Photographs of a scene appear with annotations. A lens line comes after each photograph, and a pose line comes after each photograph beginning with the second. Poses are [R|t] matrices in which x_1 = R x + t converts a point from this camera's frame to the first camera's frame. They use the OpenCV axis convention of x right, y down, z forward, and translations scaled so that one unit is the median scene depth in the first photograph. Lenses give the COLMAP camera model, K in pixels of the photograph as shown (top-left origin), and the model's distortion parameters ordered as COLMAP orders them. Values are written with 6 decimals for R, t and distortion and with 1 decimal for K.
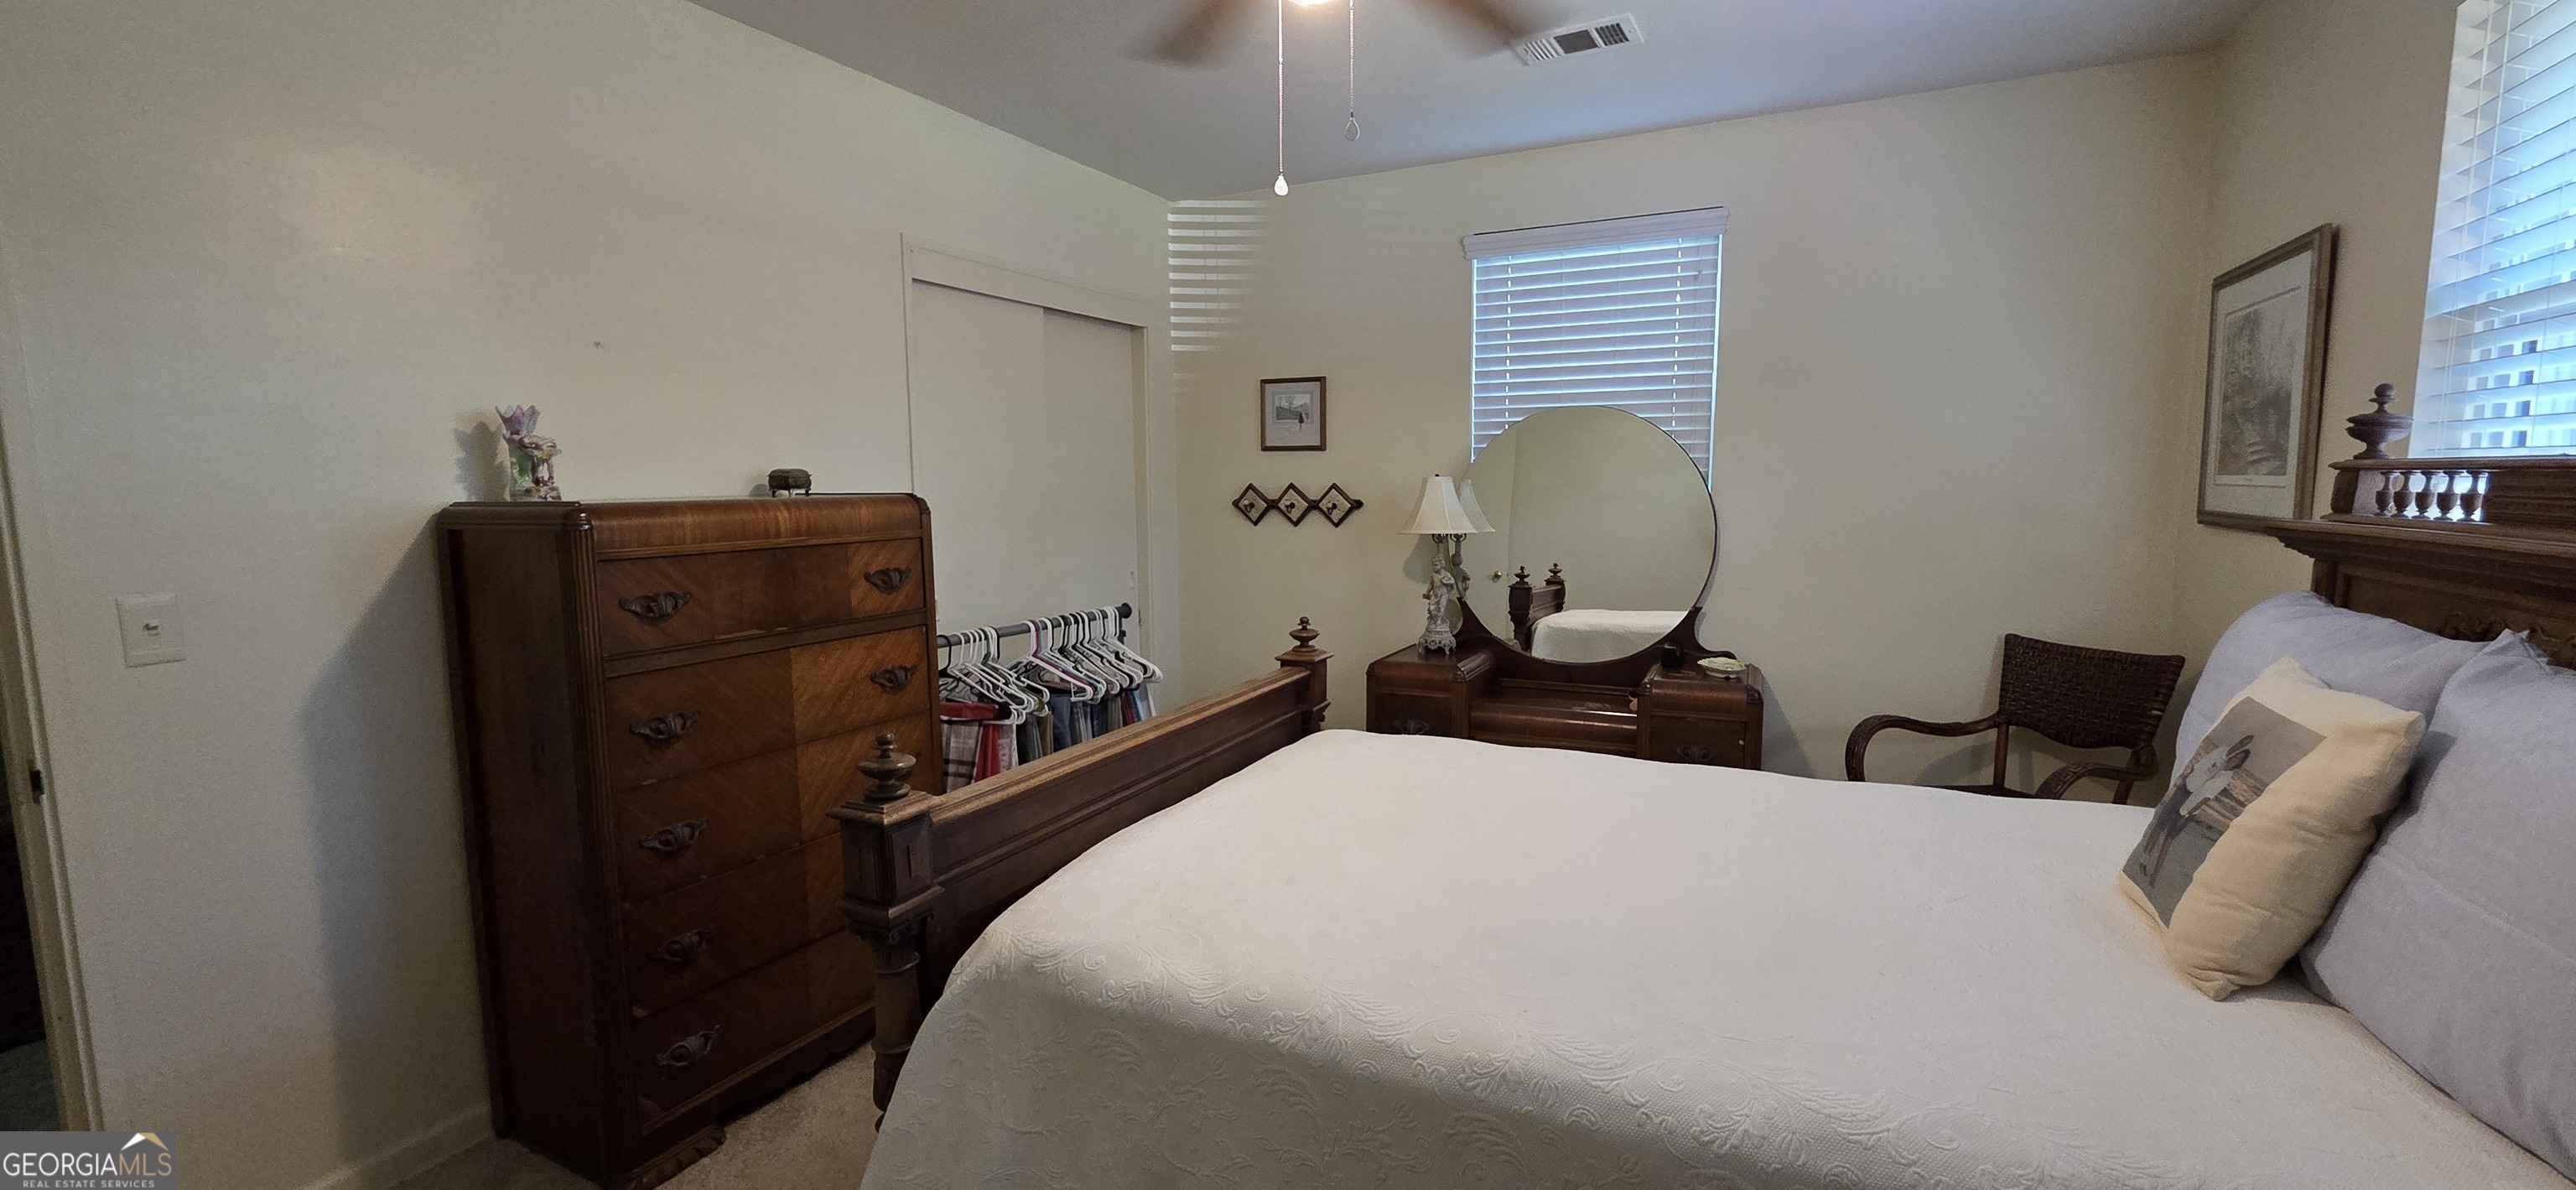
lens RADIAL K [[1052.3, 0, 1279.3], [0, 1052.3, 591.0], [0, 0, 1]] dist [0.000586, -0.000795]
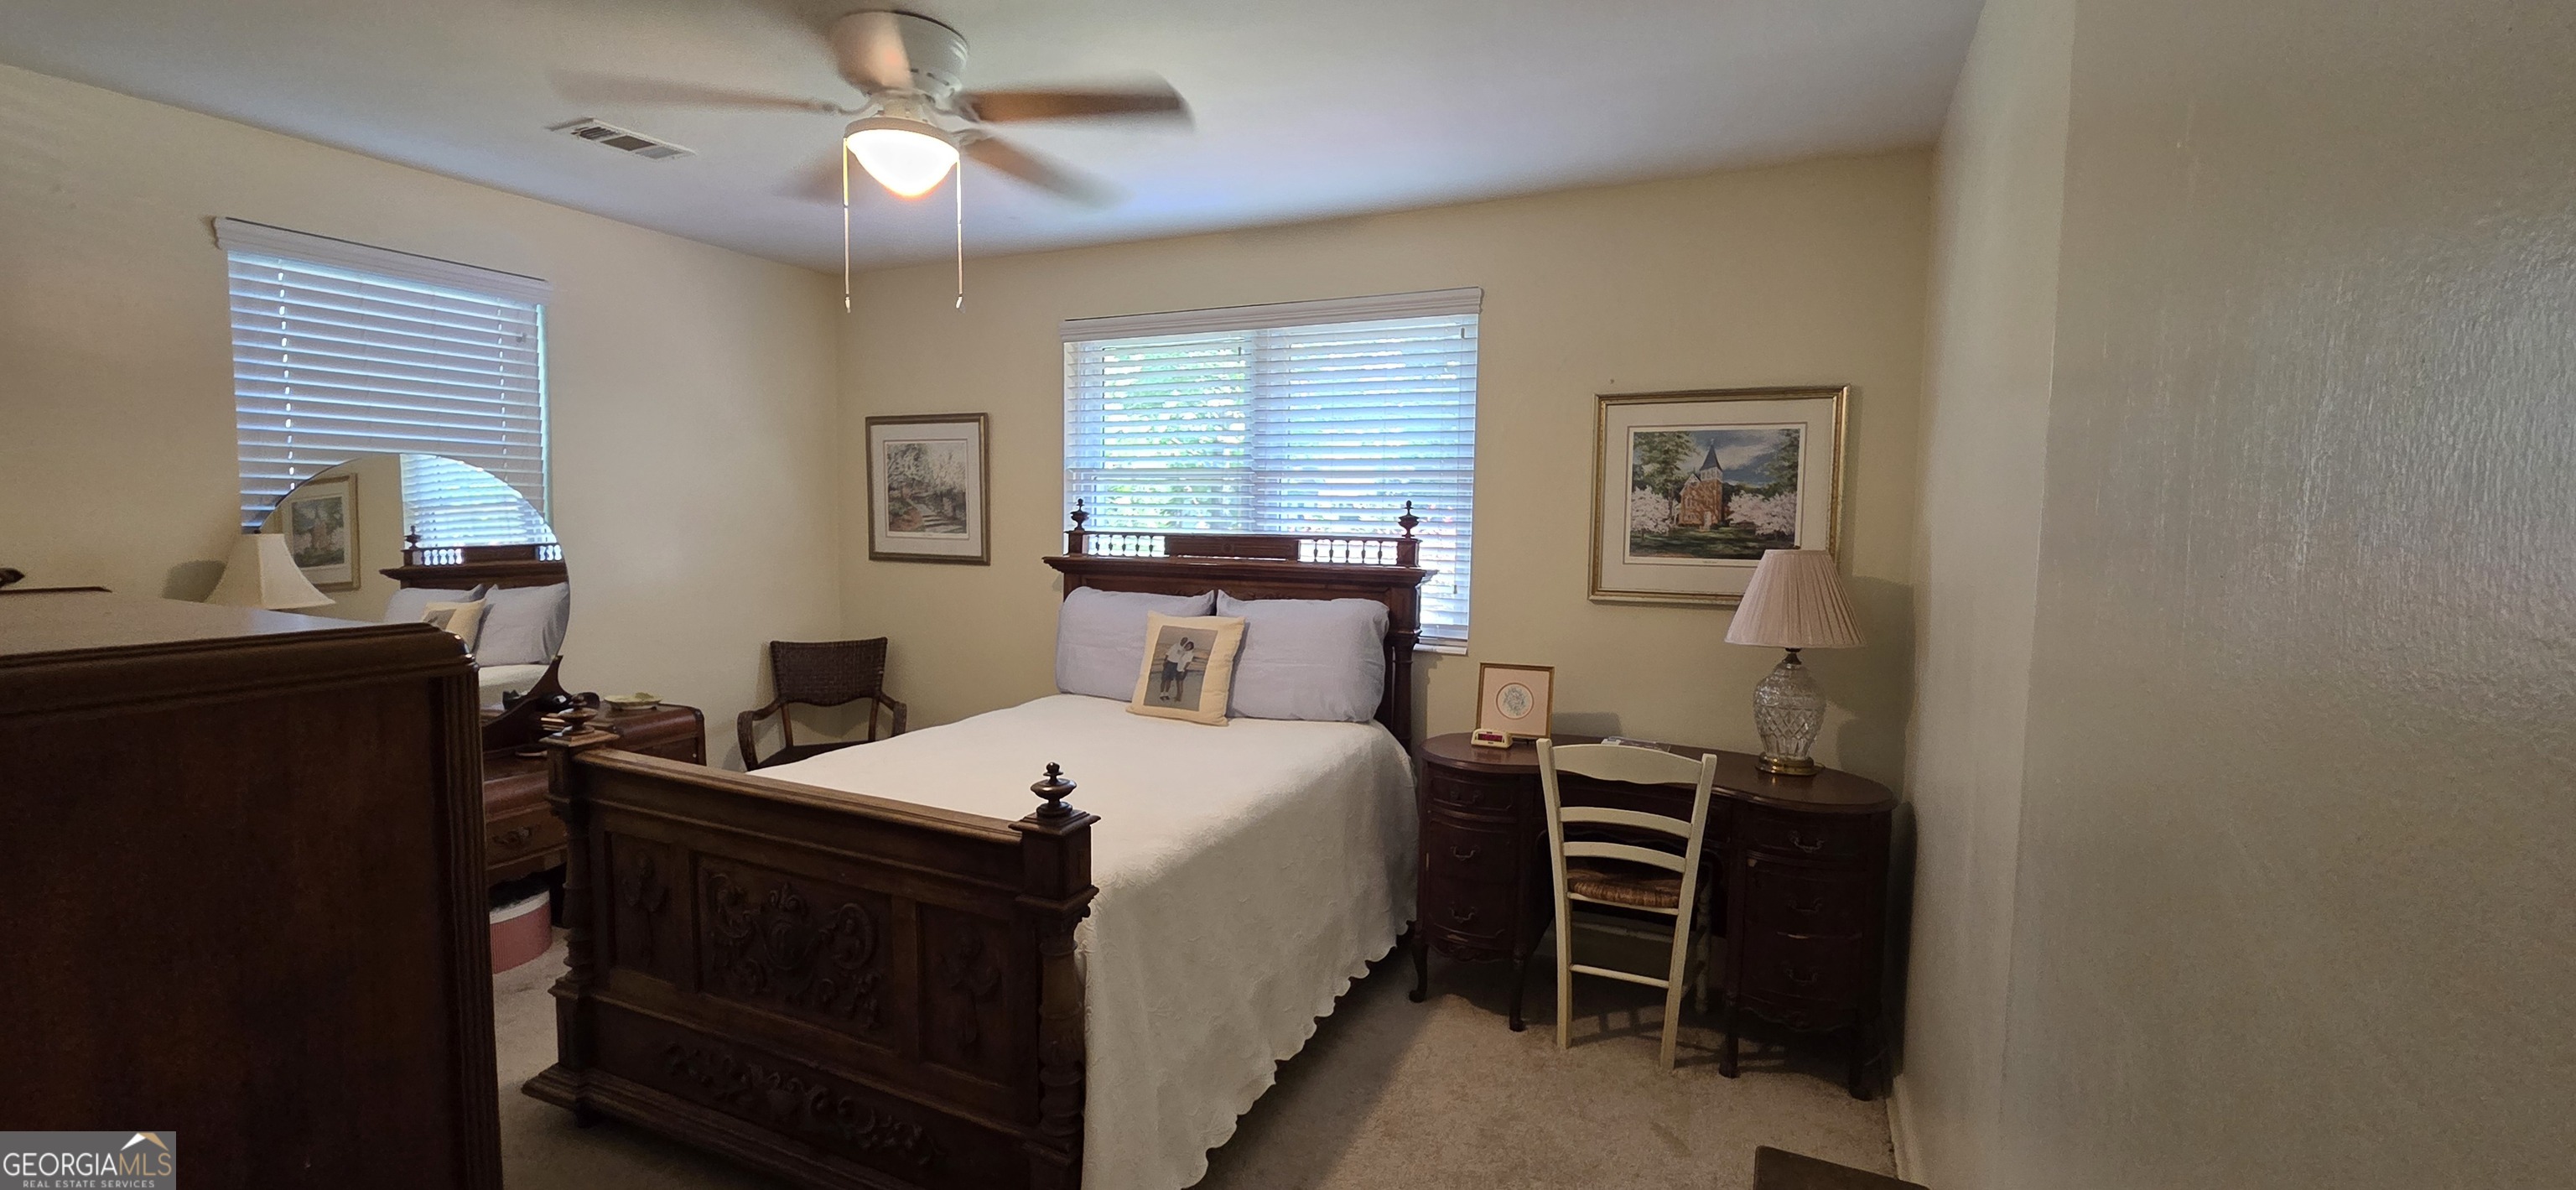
lens RADIAL K [[1056.6, 0, 1273.5], [0, 1056.6, 591.7], [0, 0, 1]] dist [0.001941, -0.000694]
pose [[-0.017650, -0.065072, 0.997724, -1.167180], [0.095769, 0.993182, 0.066470, -0.090168], [-0.995247, 0.096725, -0.011297, 0.529302]]
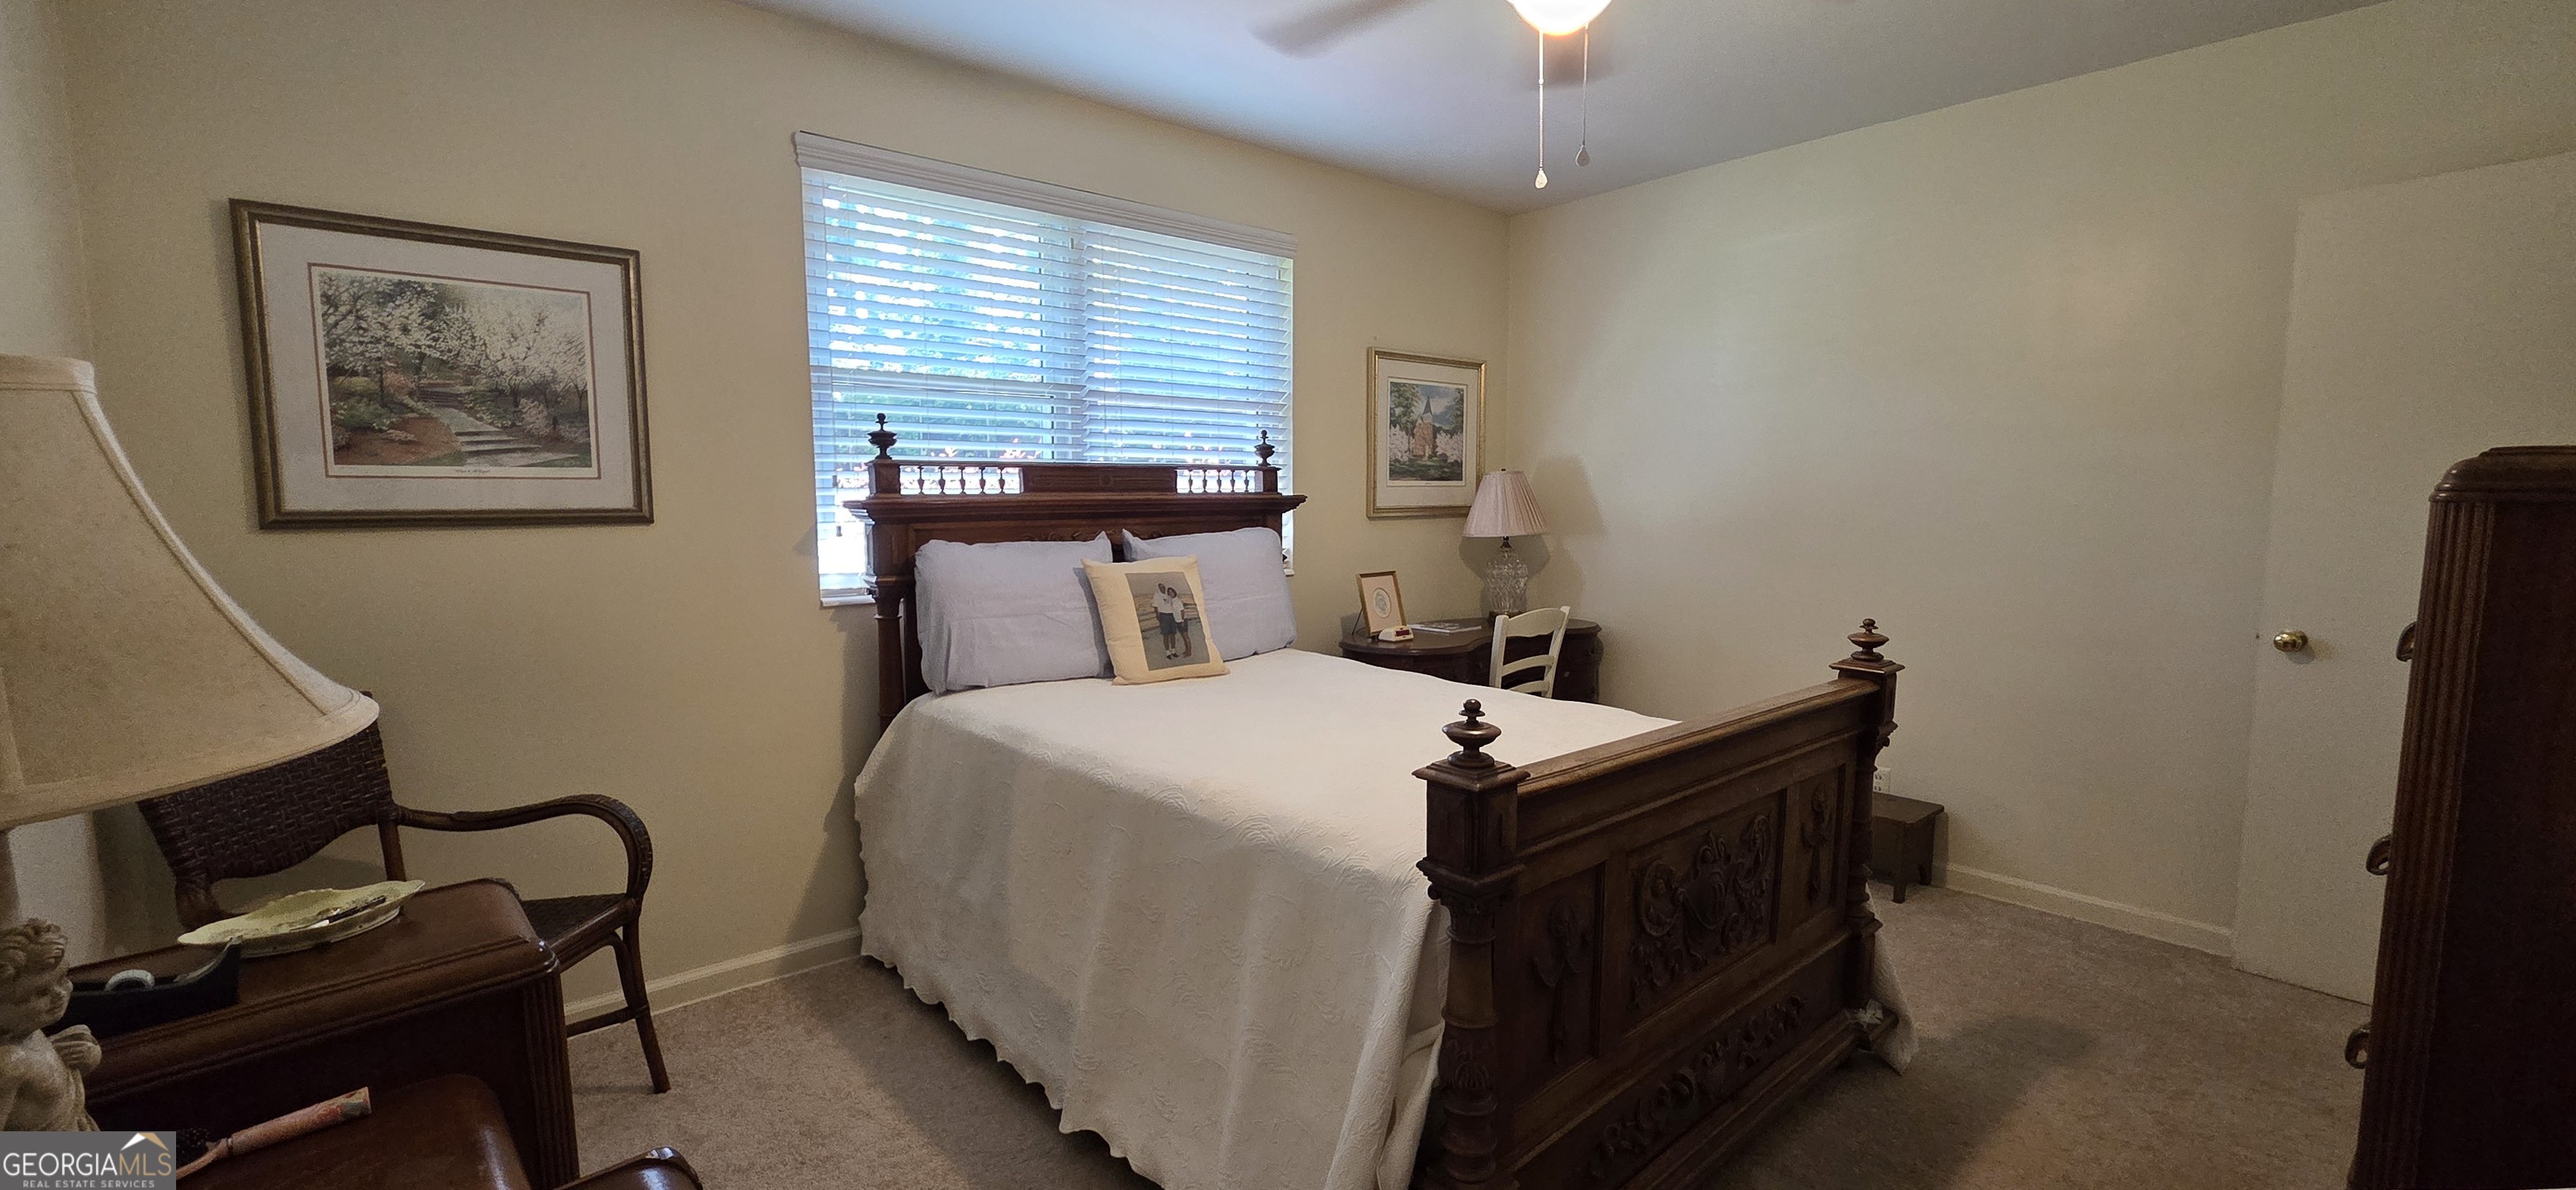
lens RADIAL K [[1060.2, 0, 1285.6], [0, 1060.2, 612.6], [0, 0, 1]] dist [-0.013279, -0.000227]
pose [[-0.930437, -0.040491, 0.364208, -0.109438], [0.042957, 0.974973, 0.218134, -0.193760], [-0.363926, 0.218605, -0.905411, 1.990964]]
